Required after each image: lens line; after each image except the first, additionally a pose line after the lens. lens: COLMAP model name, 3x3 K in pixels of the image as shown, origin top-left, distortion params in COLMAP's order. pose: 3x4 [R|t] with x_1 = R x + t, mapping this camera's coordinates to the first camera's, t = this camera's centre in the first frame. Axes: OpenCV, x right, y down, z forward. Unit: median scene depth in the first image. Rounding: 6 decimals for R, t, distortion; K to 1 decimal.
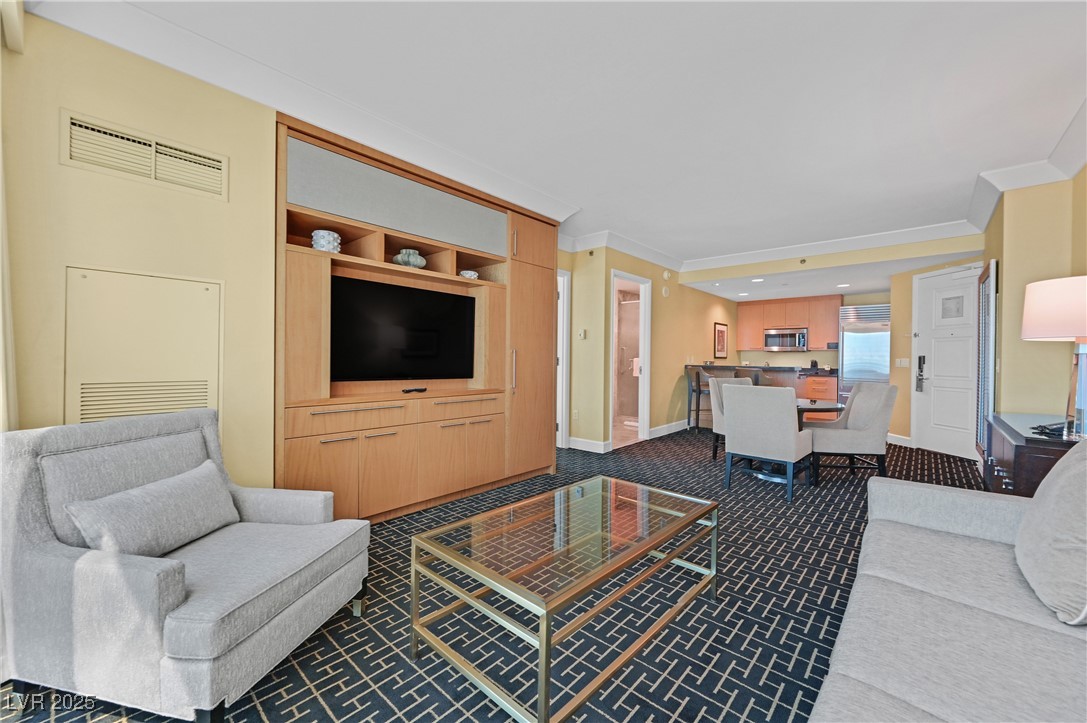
lens RADIAL K [[426.0, 0, 542.9], [0, 426.0, 365.3], [0, 0, 1]] dist [-0.001881, 0.001118]
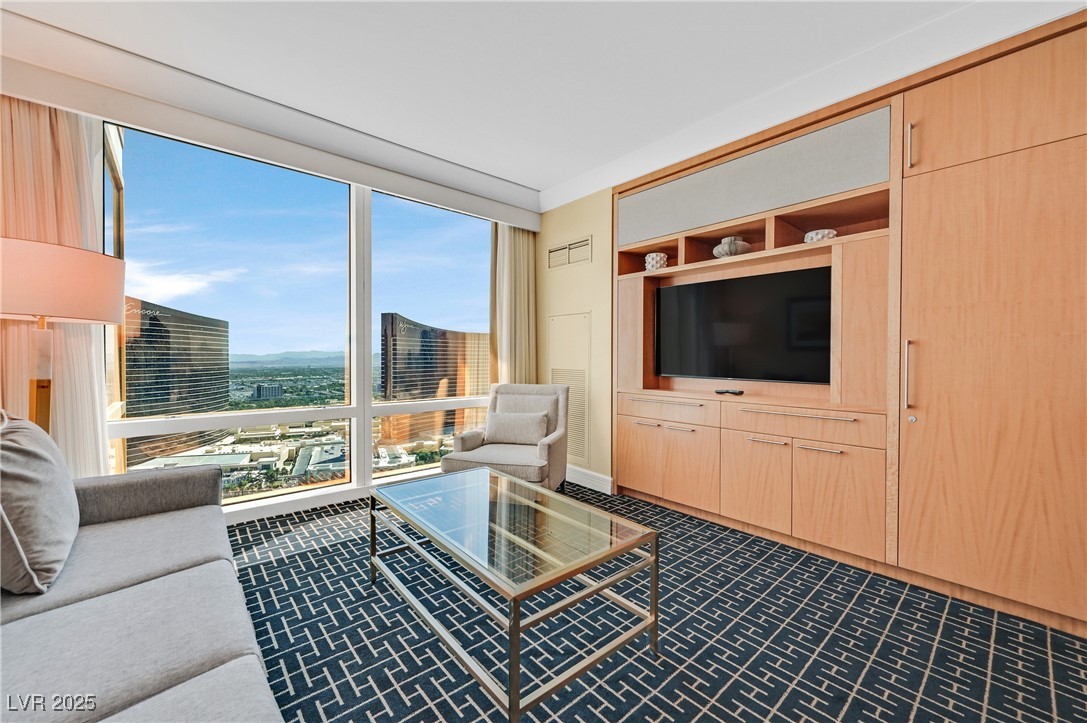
lens RADIAL K [[426.0, 0, 542.7], [0, 426.0, 361.8], [0, 0, 1]] dist [-0.001881, 0.001118]
pose [[-0.125122, 0.002497, -0.992138, 0.799453], [-0.021618, 0.999753, 0.005242, -0.001877], [0.991906, 0.022104, -0.125037, 0.893776]]
